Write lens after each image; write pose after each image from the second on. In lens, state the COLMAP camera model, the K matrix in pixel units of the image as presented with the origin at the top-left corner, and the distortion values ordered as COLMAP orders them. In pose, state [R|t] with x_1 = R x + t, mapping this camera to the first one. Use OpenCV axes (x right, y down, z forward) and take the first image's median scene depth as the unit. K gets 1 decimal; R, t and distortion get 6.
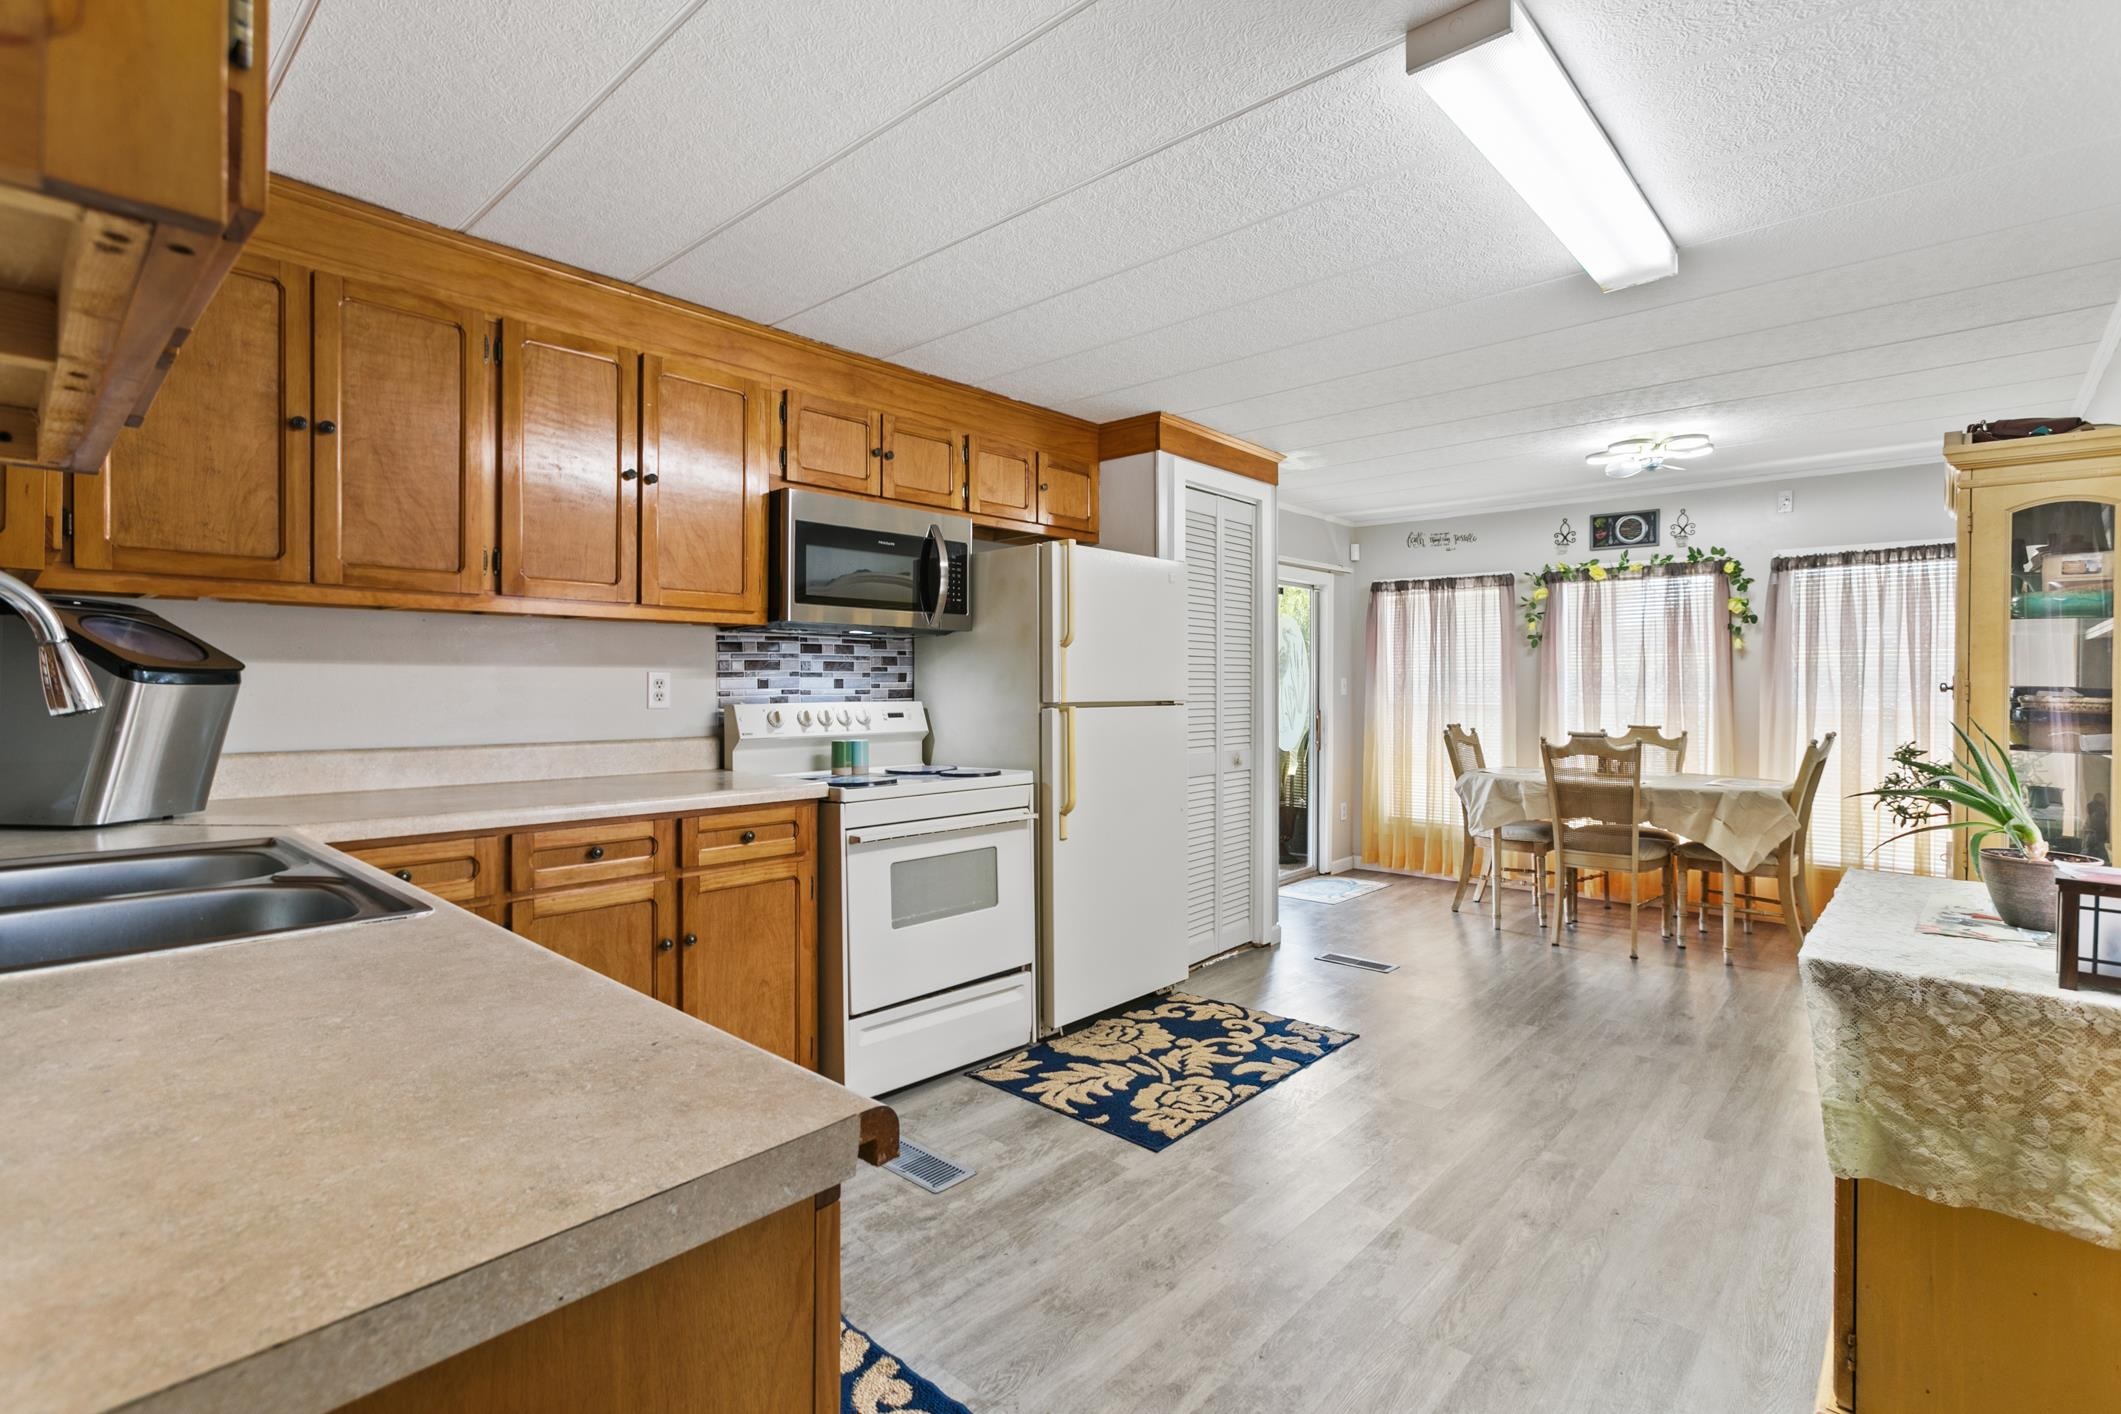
lens RADIAL K [[968.6, 0, 1062.0], [0, 968.6, 664.6], [0, 0, 1]] dist [-0.027629, 0.014648]
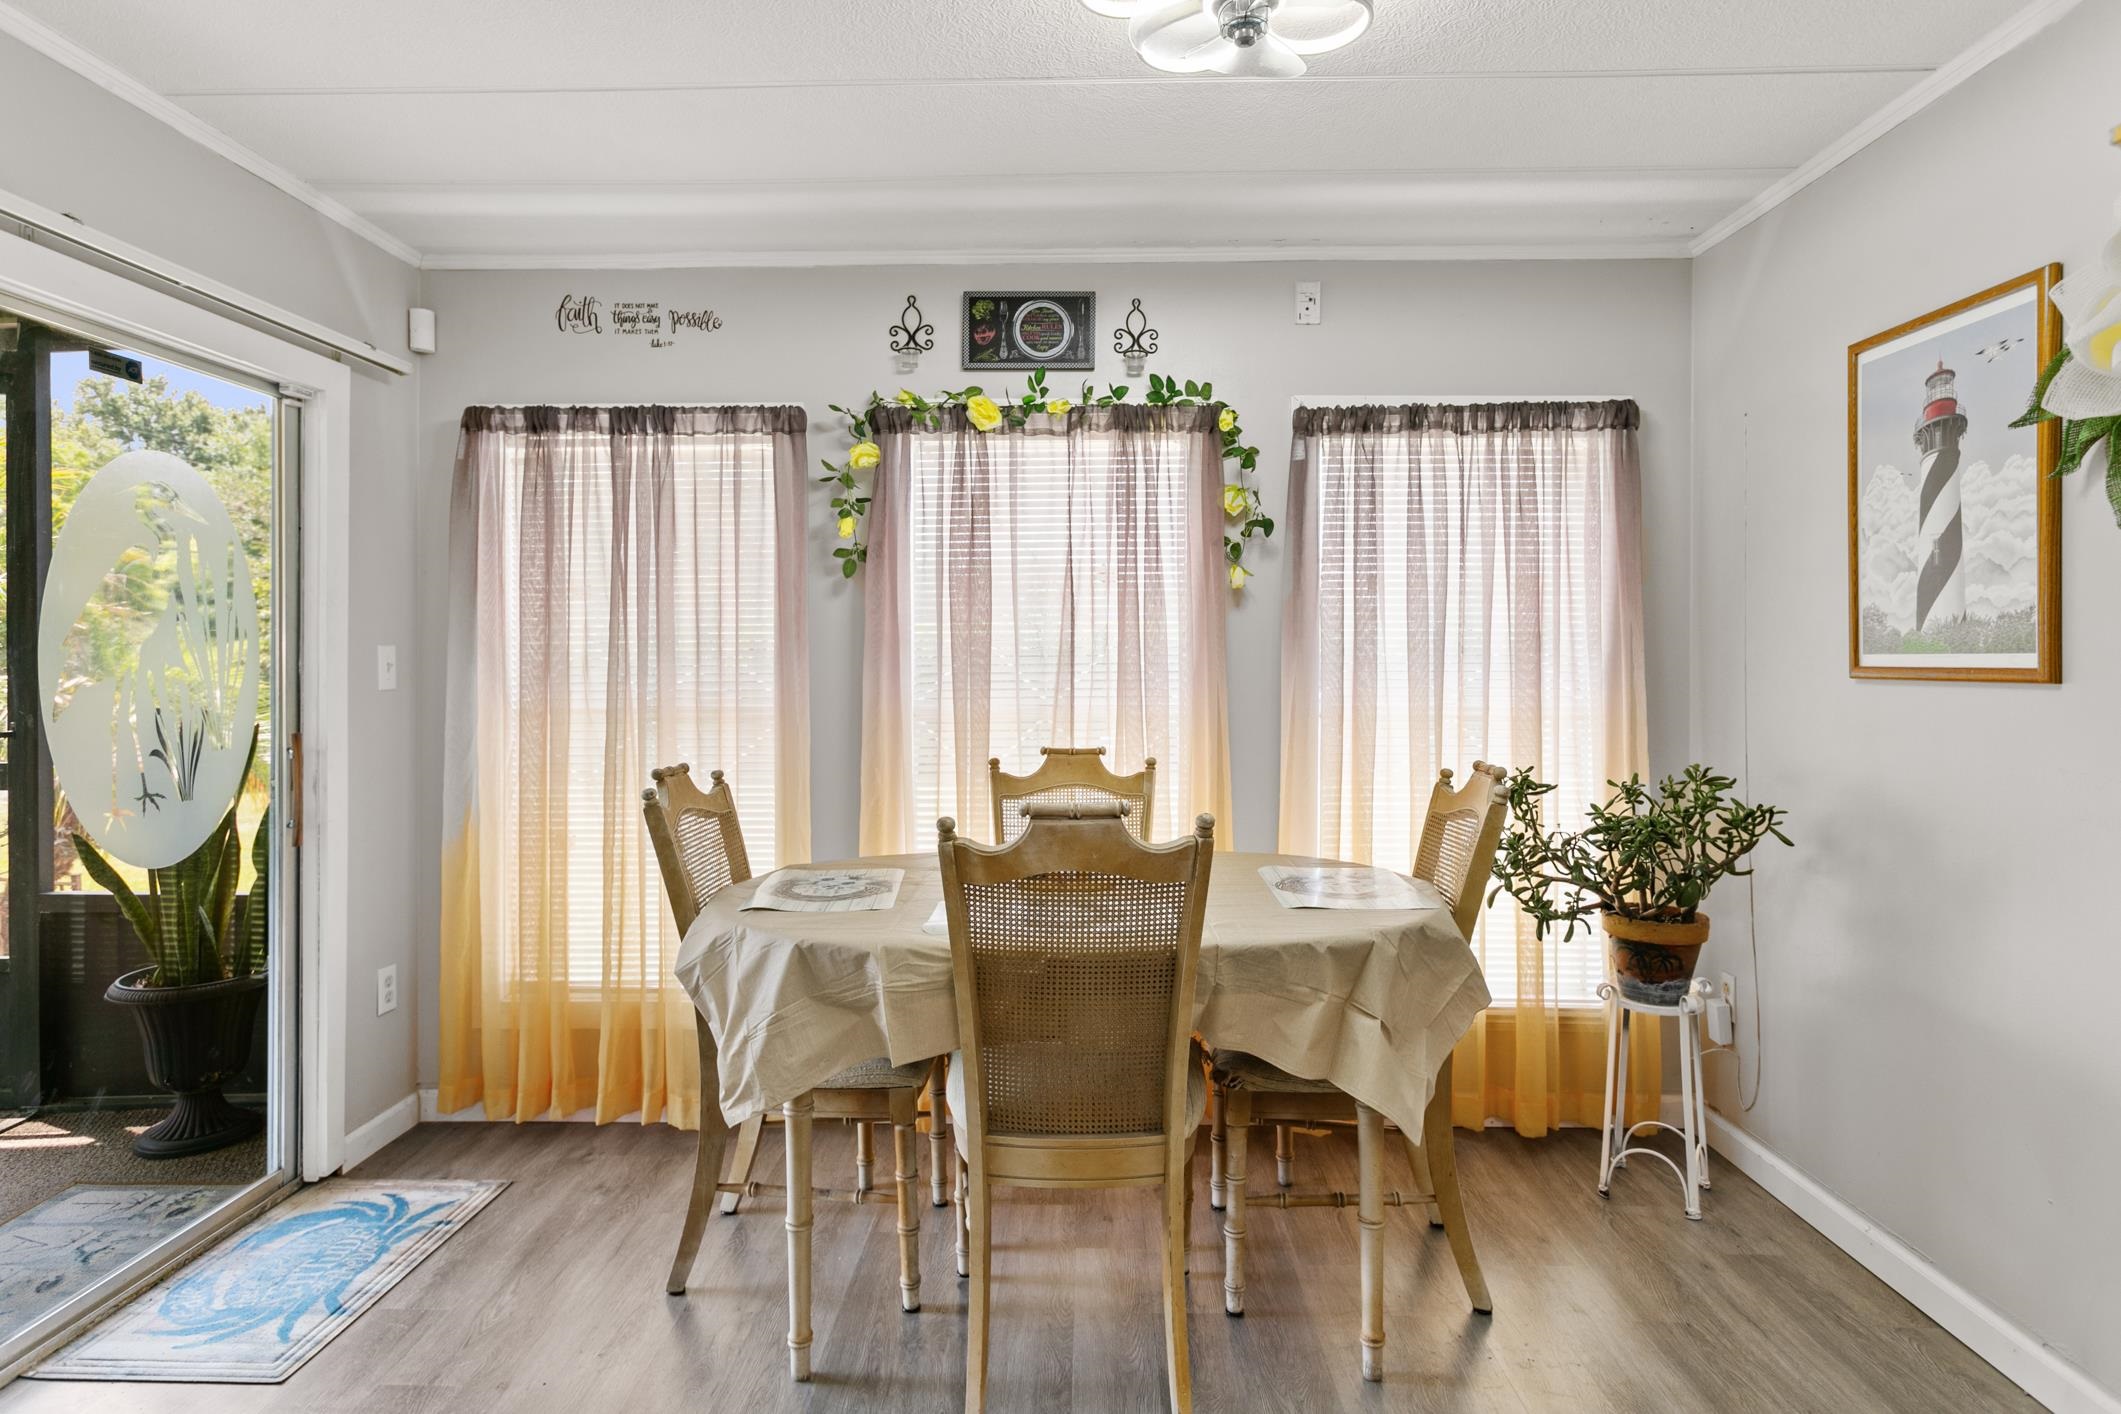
lens RADIAL K [[1154.9, 0, 1064.9], [0, 1154.9, 667.8], [0, 0, 1]] dist [0.003590, 0.000508]
pose [[0.748335, -0.006270, 0.663292, 0.222195], [-0.010109, 0.999731, 0.020855, 0.012246], [-0.663244, -0.022312, 0.748070, 0.560507]]
